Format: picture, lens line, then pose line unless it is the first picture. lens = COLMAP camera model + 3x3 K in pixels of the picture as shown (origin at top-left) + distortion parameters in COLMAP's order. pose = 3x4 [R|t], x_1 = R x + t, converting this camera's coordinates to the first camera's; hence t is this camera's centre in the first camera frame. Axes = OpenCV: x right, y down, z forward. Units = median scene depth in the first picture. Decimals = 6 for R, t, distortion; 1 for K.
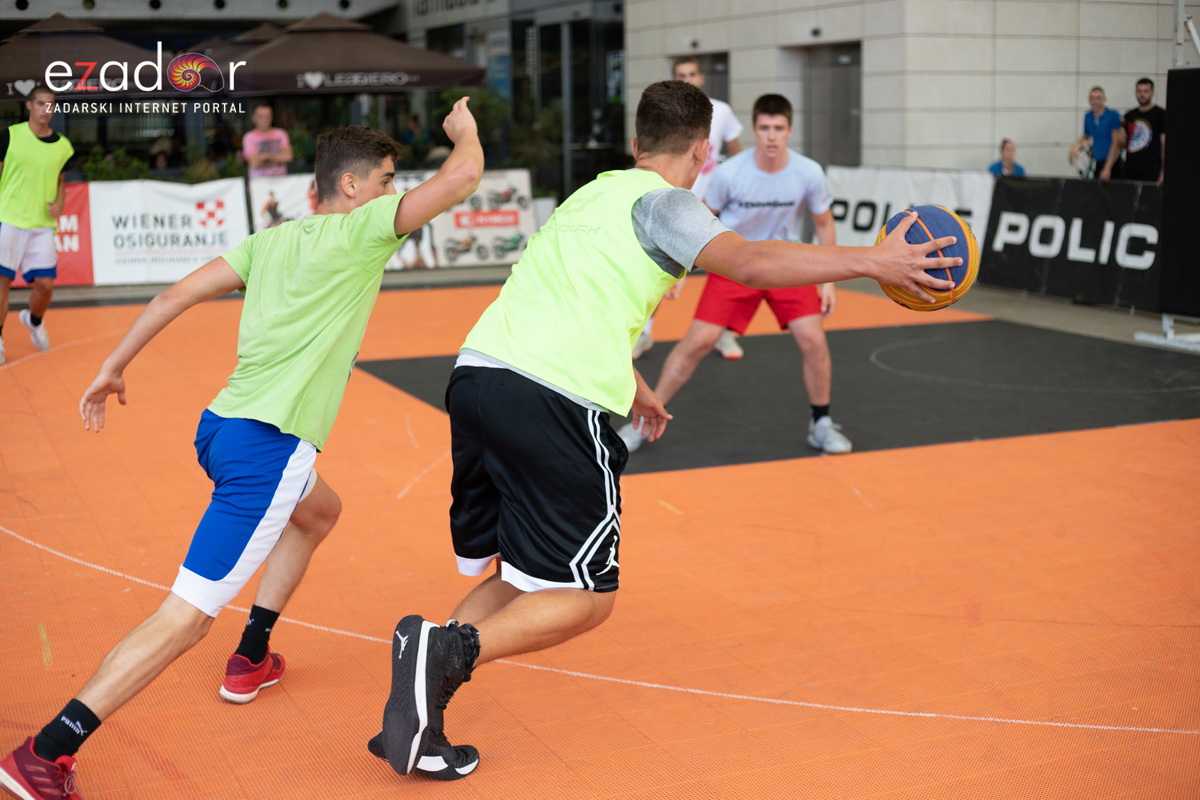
lens RADIAL K [[1739.8, 0, 595.7], [0, 1739.8, 397.4], [0, 0, 1]] dist [-0.076989, -0.146328]
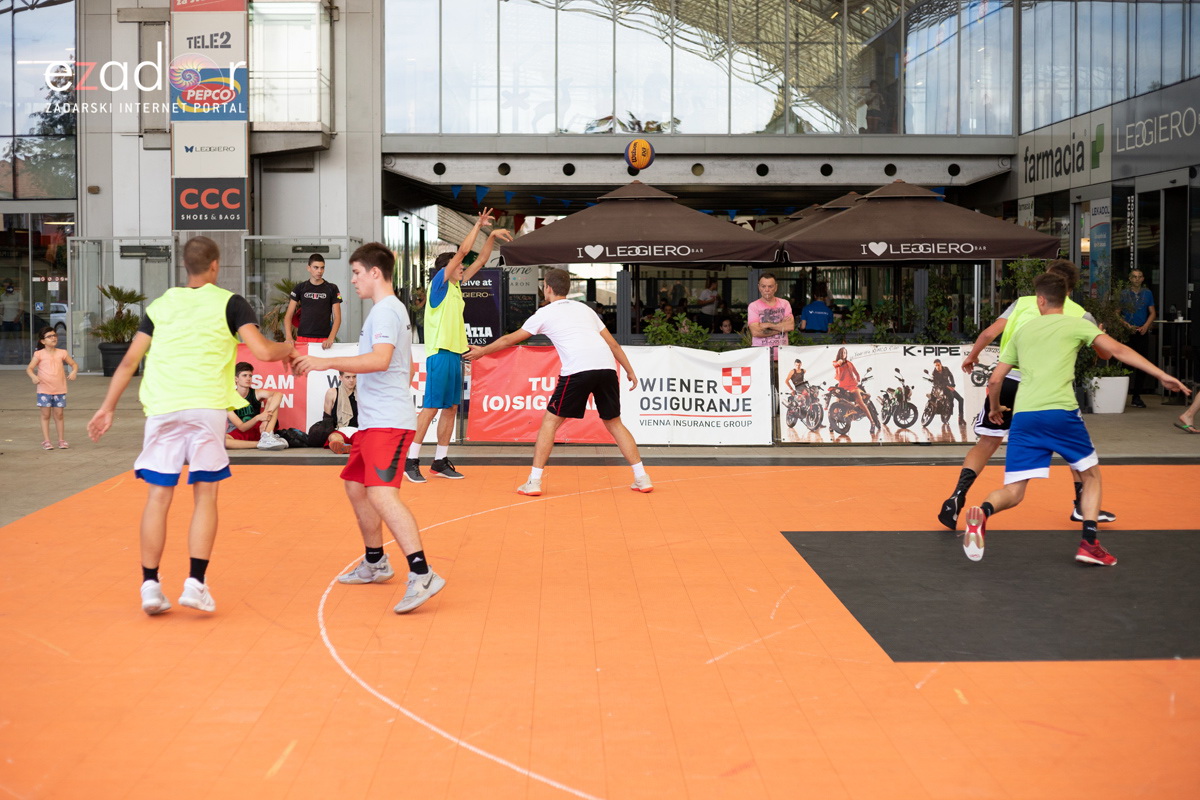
lens RADIAL K [[1813.9, 0, 584.1], [0, 1813.9, 396.7], [0, 0, 1]] dist [-0.081344, -0.130800]
pose [[0.928047, 0.034437, -0.370868, 0.086320], [-0.070182, 0.994049, -0.083318, -0.001775], [0.365791, 0.103351, 0.924941, -0.010852]]
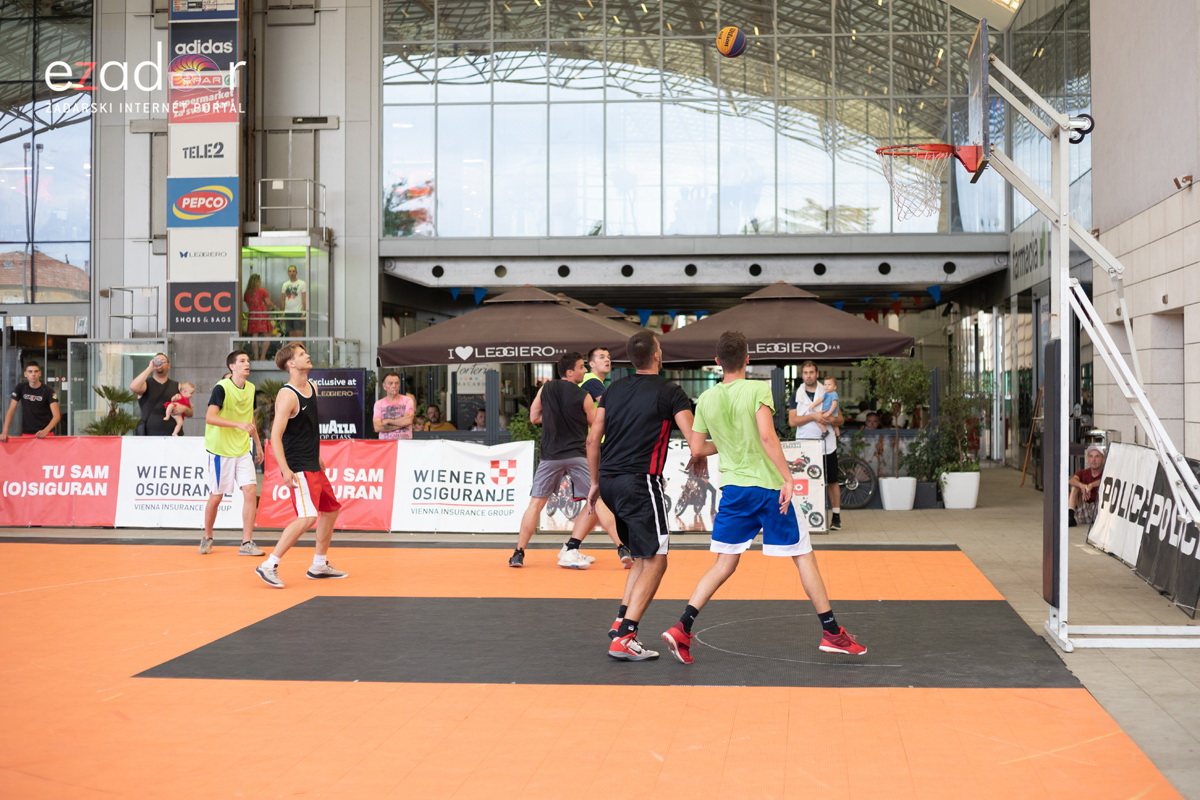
lens RADIAL K [[1943.5, 0, 651.2], [0, 1943.5, 354.6], [0, 0, 1]] dist [-0.075358, -0.174153]
pose [[0.887384, 0.002098, -0.461027, 0.411960], [-0.081909, 0.984798, -0.153179, 0.000375], [0.453697, 0.173691, 0.874066, -0.033167]]
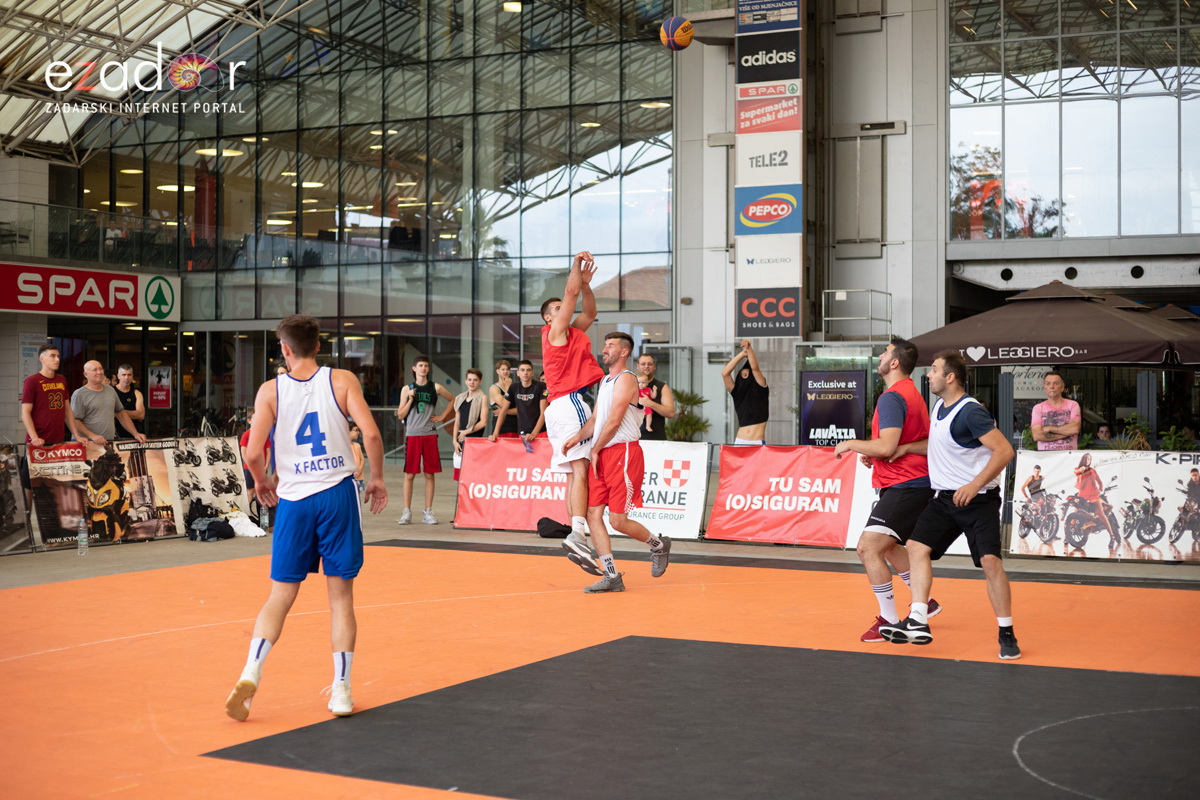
lens RADIAL K [[1724.4, 0, 602.6], [0, 1724.4, 411.1], [0, 0, 1]] dist [-0.087645, -0.097812]
pose [[0.639817, 0.022262, -0.768205, 0.367765], [-0.134140, 0.987471, -0.083106, -0.039660], [0.756730, 0.156220, 0.634787, 0.231653]]
